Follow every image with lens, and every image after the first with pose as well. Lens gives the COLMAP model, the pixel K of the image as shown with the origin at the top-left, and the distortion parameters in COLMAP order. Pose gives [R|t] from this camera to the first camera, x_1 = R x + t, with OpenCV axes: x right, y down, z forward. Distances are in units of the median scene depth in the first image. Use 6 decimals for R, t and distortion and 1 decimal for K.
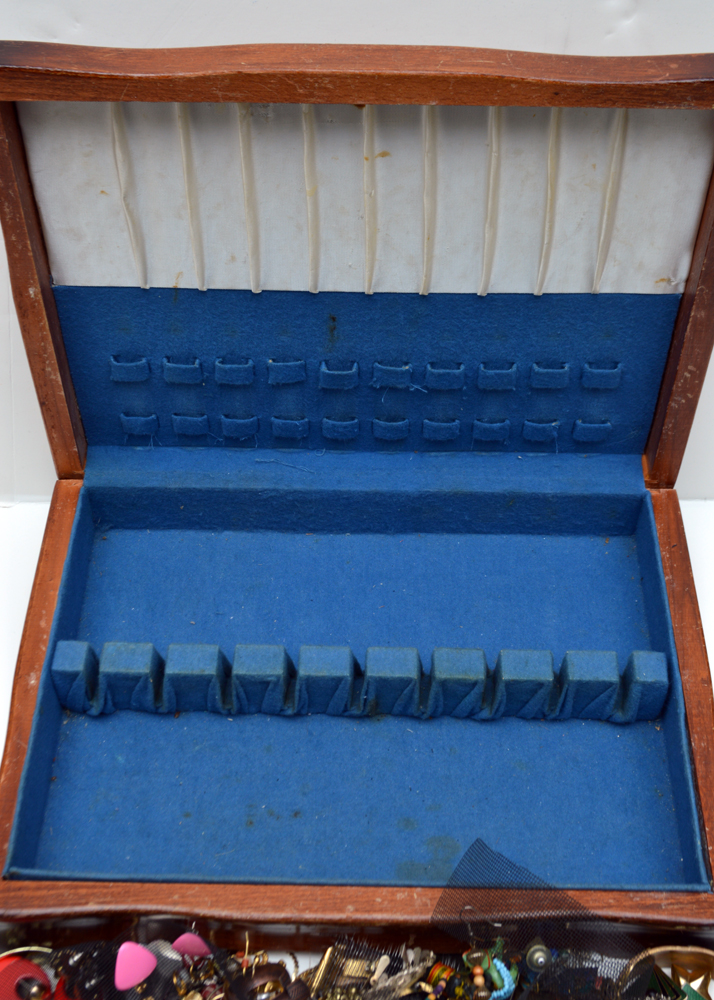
lens RADIAL K [[1358.2, 0, 364.4], [0, 1358.2, 498.5], [0, 0, 1]] dist [-0.037229, 0.000000]
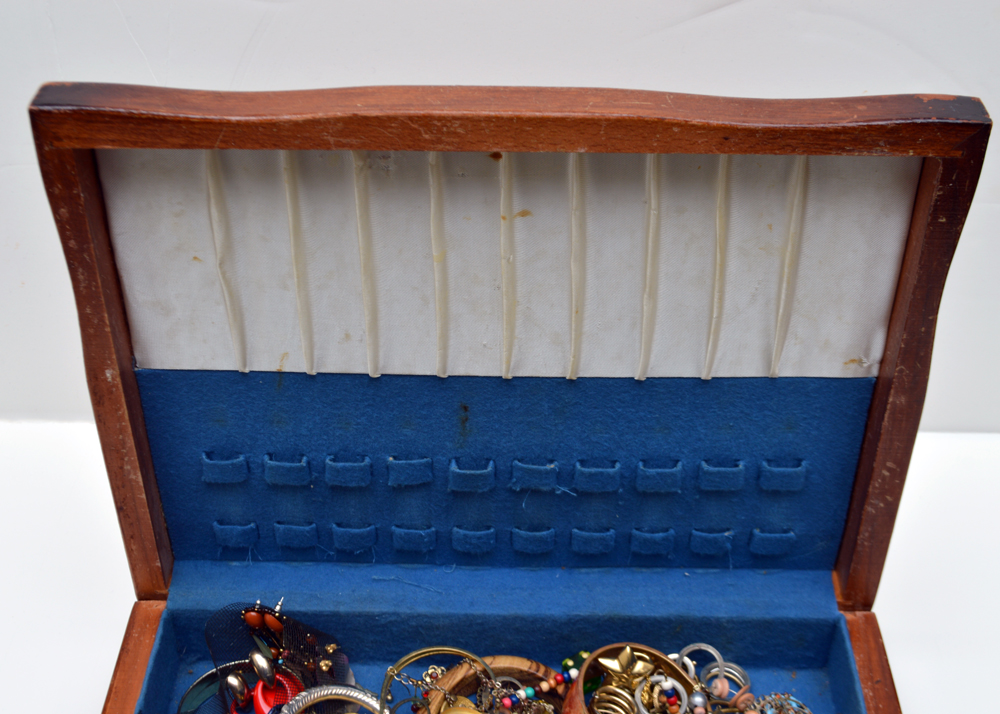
lens RADIAL K [[1409.4, 0, 500.1], [0, 1409.4, 352.6], [0, 0, 1]] dist [-0.029639, 0.000000]
pose [[0.999995, -0.000894, -0.003068, 0.001742], [0.000285, 0.981206, -0.192962, 0.003567], [0.003183, 0.192960, 0.981201, 0.130356]]
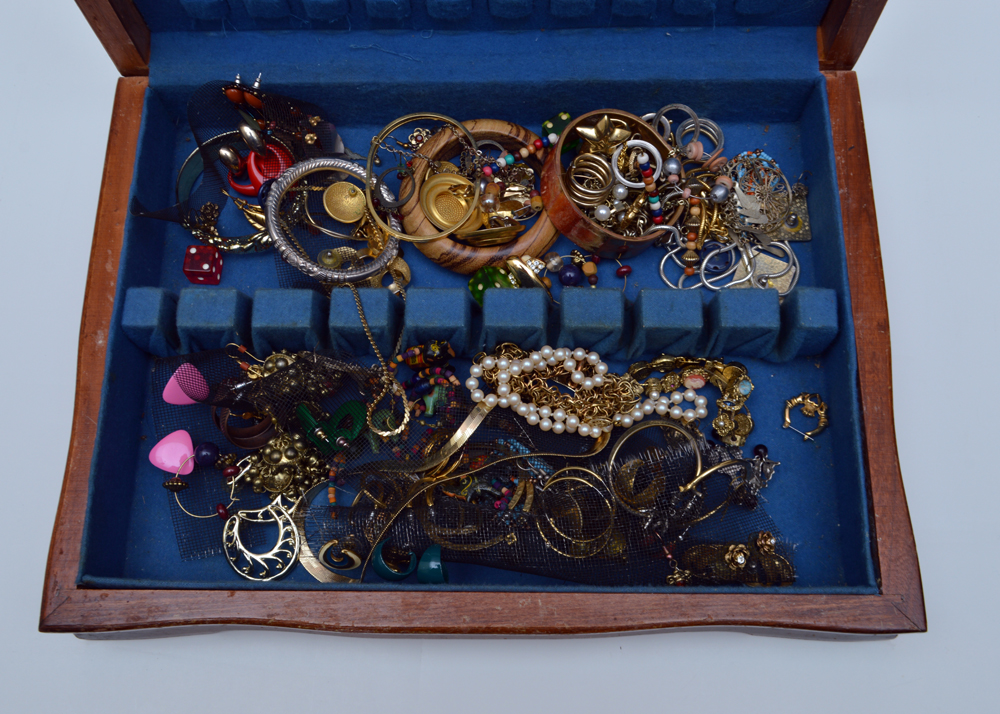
lens RADIAL K [[1035.6, 0, 498.7], [0, 1035.6, 357.3], [0, 0, 1]] dist [-0.023390, 0.000000]
pose [[0.999451, -0.016903, -0.028500, 0.028633], [0.026214, 0.929442, 0.368036, -0.090508], [0.020268, -0.368581, 0.929374, 0.377849]]
